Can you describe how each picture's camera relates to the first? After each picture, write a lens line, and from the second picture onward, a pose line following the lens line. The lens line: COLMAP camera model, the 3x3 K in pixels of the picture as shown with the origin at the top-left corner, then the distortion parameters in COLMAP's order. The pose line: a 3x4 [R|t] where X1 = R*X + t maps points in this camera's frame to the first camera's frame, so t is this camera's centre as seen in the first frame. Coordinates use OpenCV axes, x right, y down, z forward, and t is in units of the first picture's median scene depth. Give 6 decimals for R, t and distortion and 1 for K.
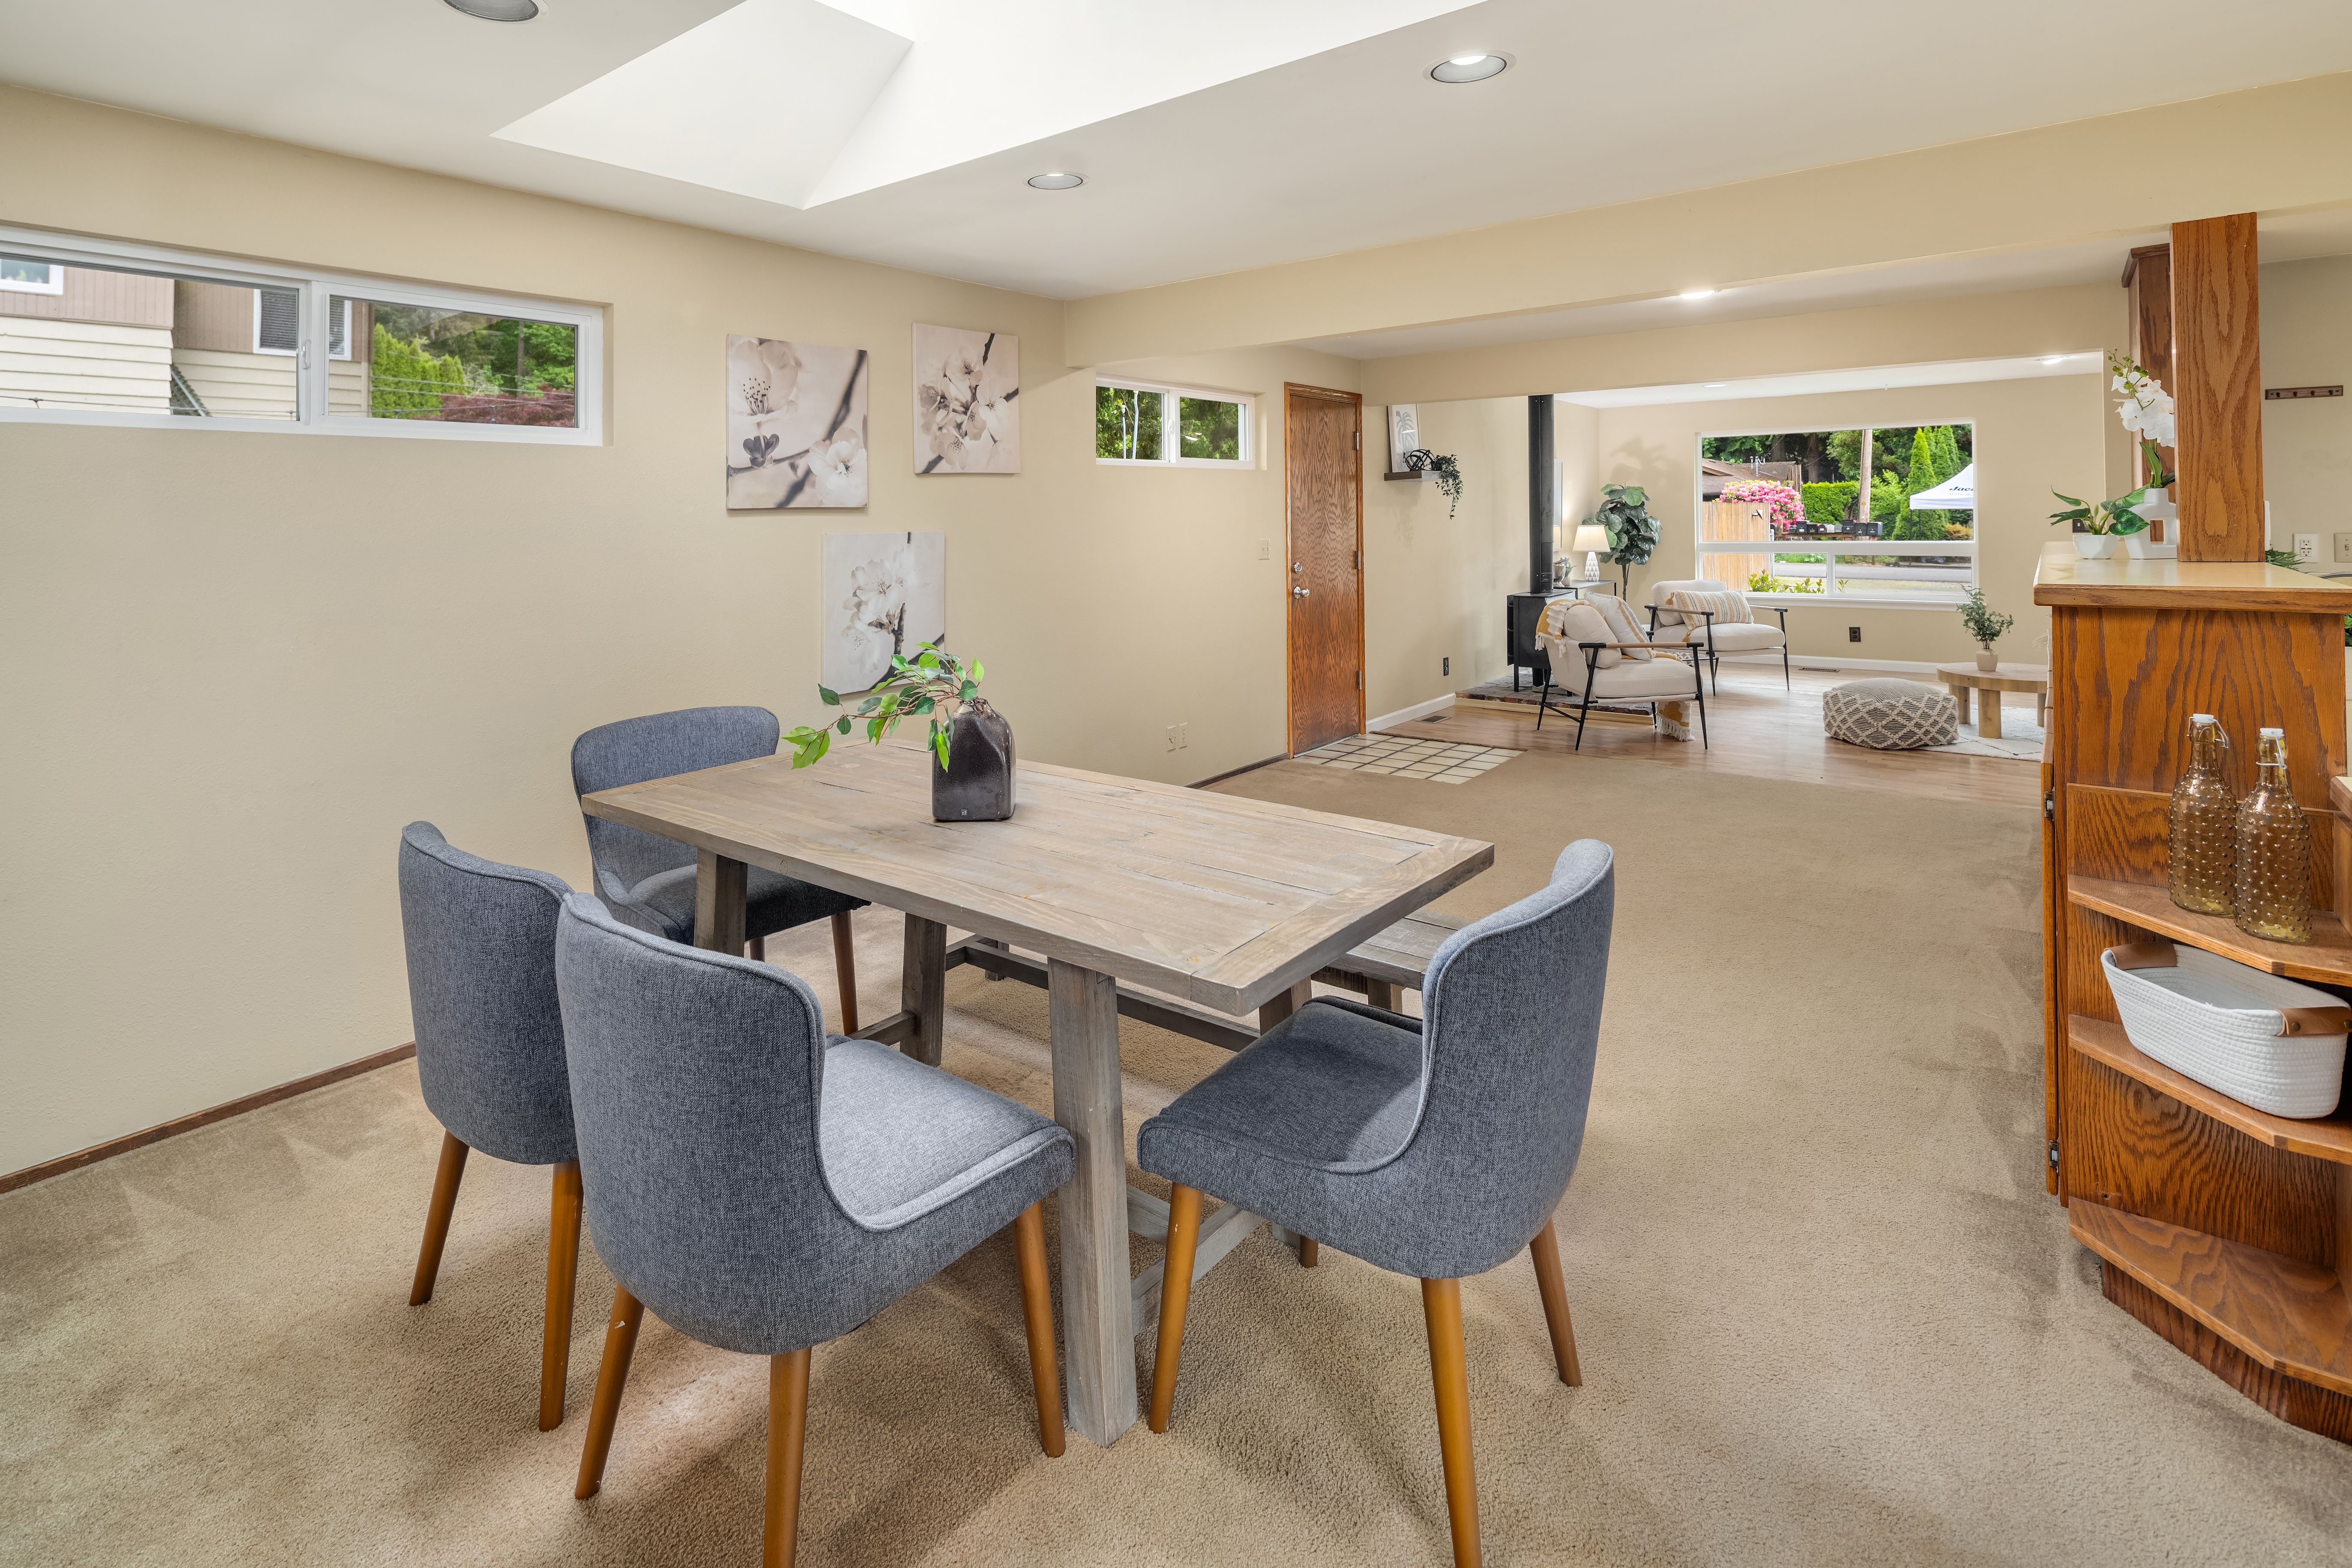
lens RADIAL K [[1151.8, 0, 1097.1], [0, 1151.8, 513.7], [0, 0, 1]] dist [0.001197, -0.003540]
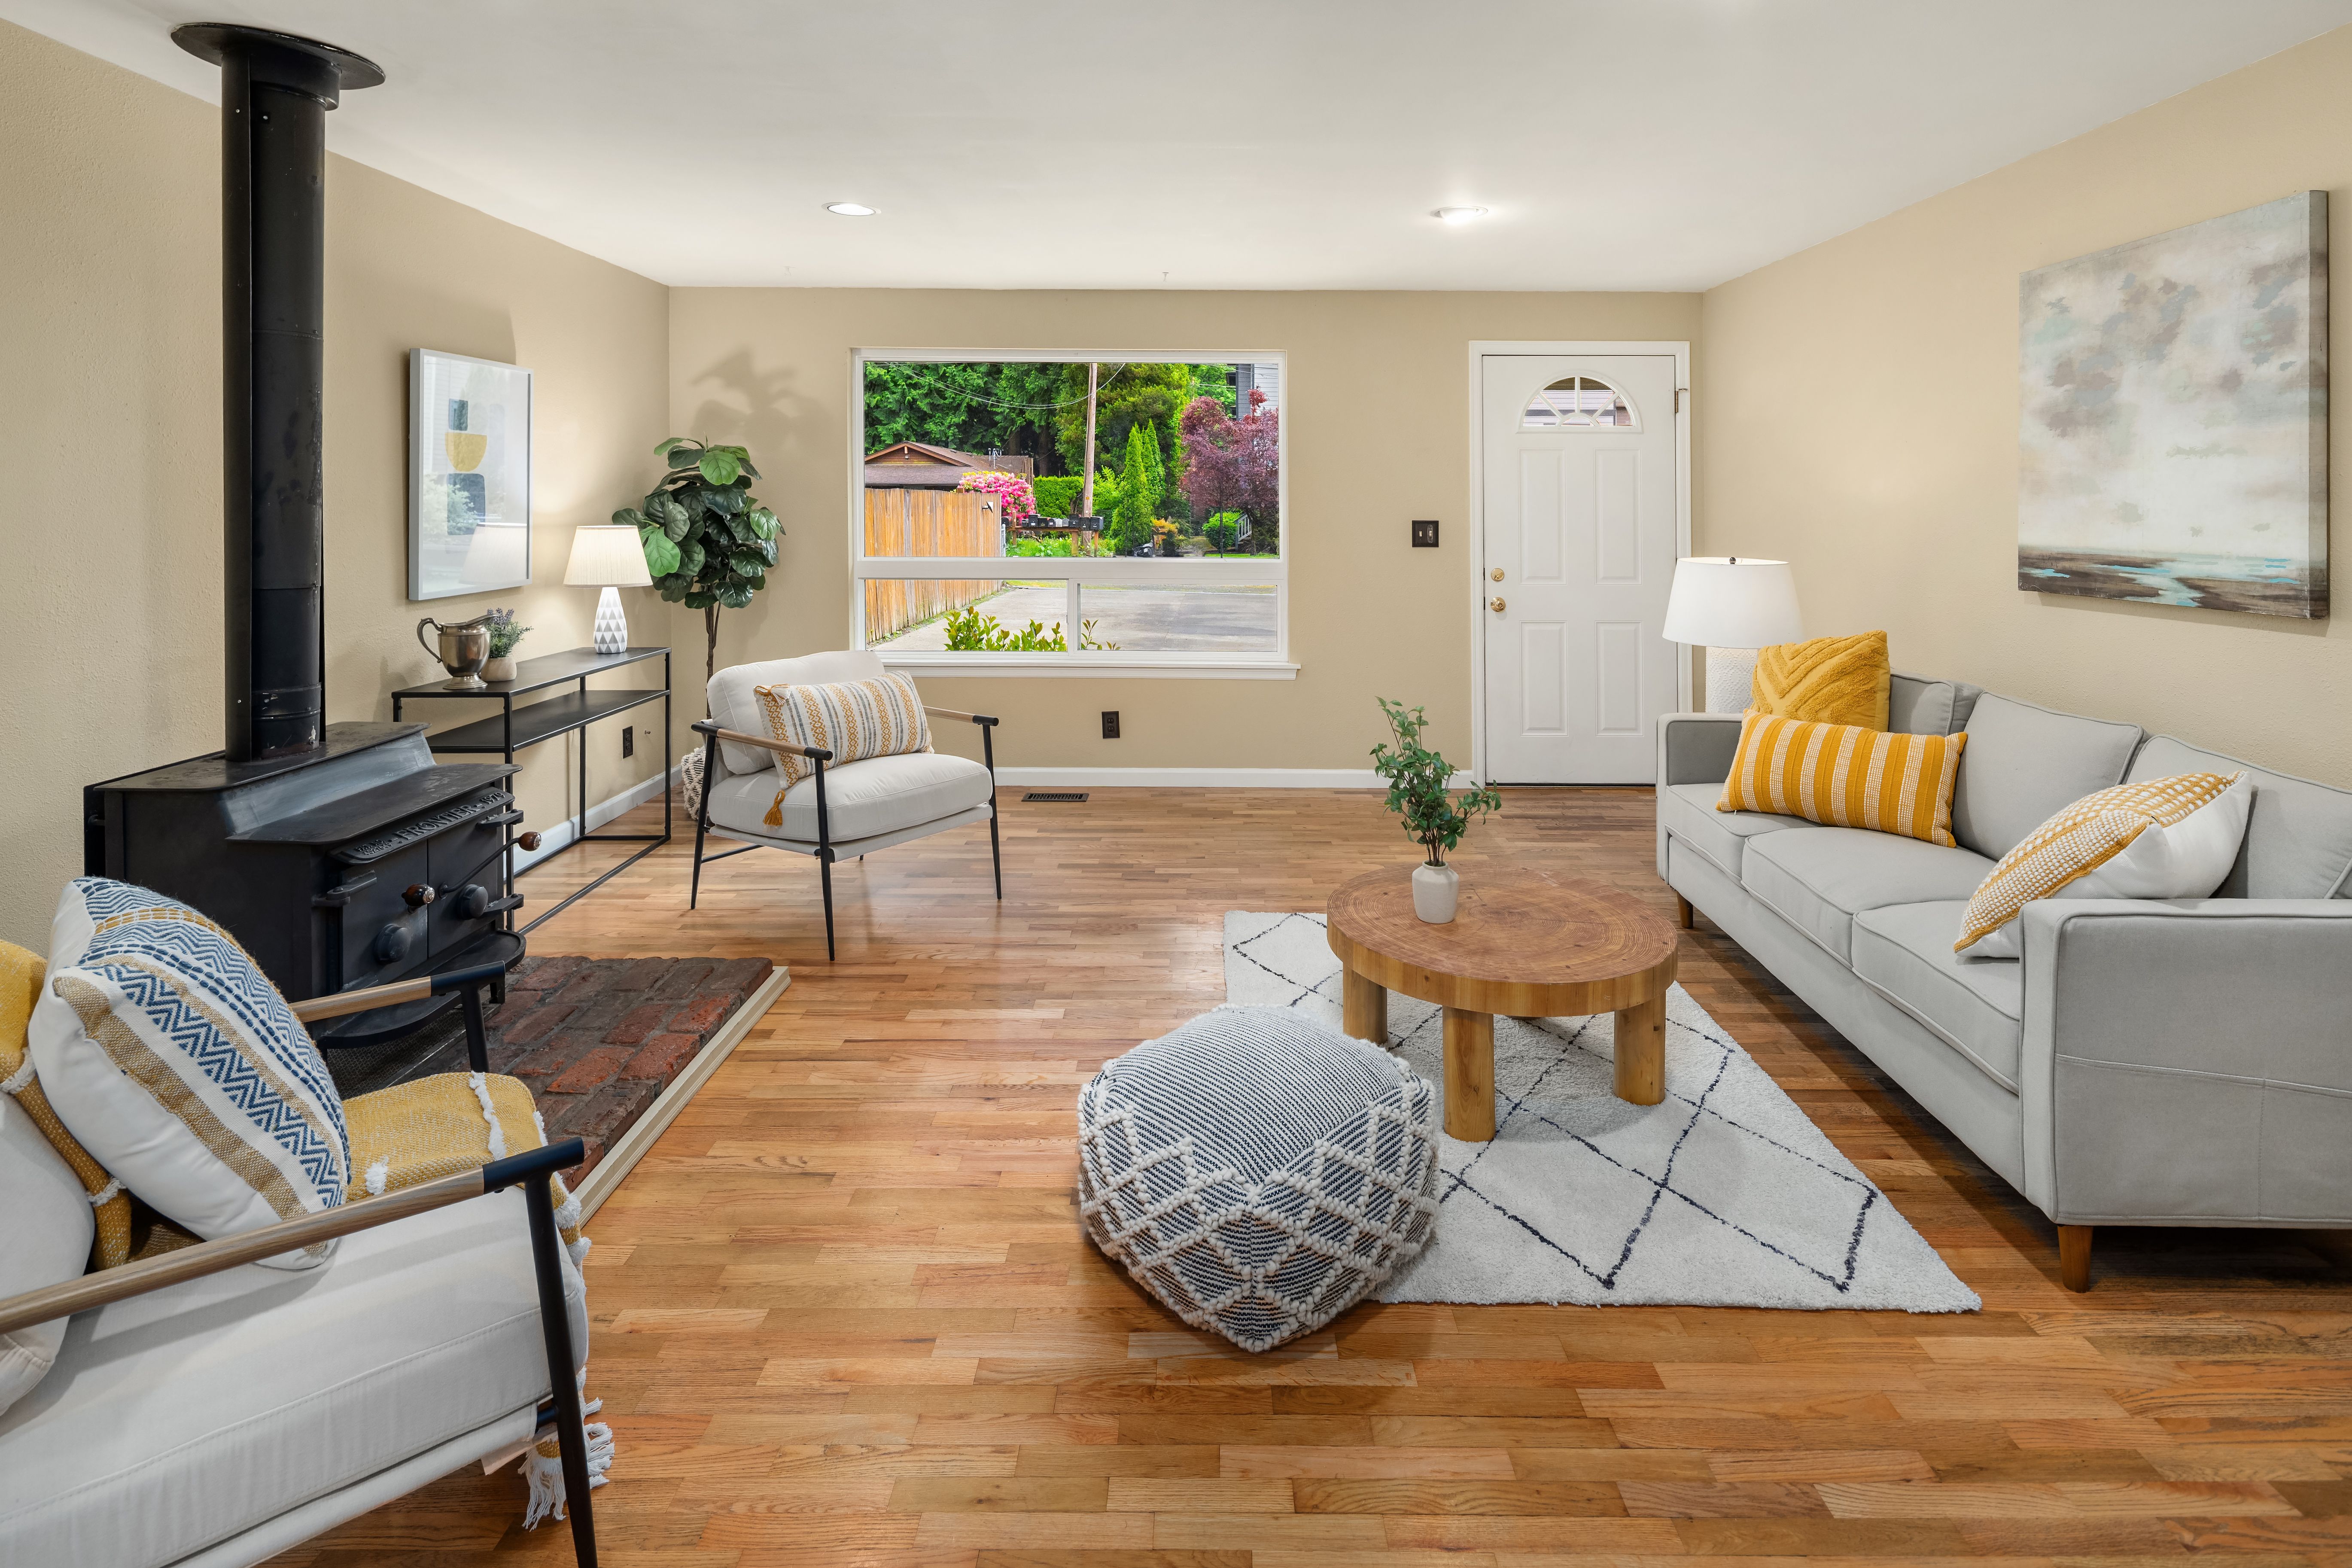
lens RADIAL K [[1151.8, 0, 1213.7], [0, 1151.8, 518.9], [0, 0, 1]] dist [0.001197, -0.003540]
pose [[0.762515, 0.011147, 0.646875, 0.805907], [-0.020685, 0.999760, 0.007156, -0.001599], [-0.646640, -0.018837, 0.762563, 1.301060]]
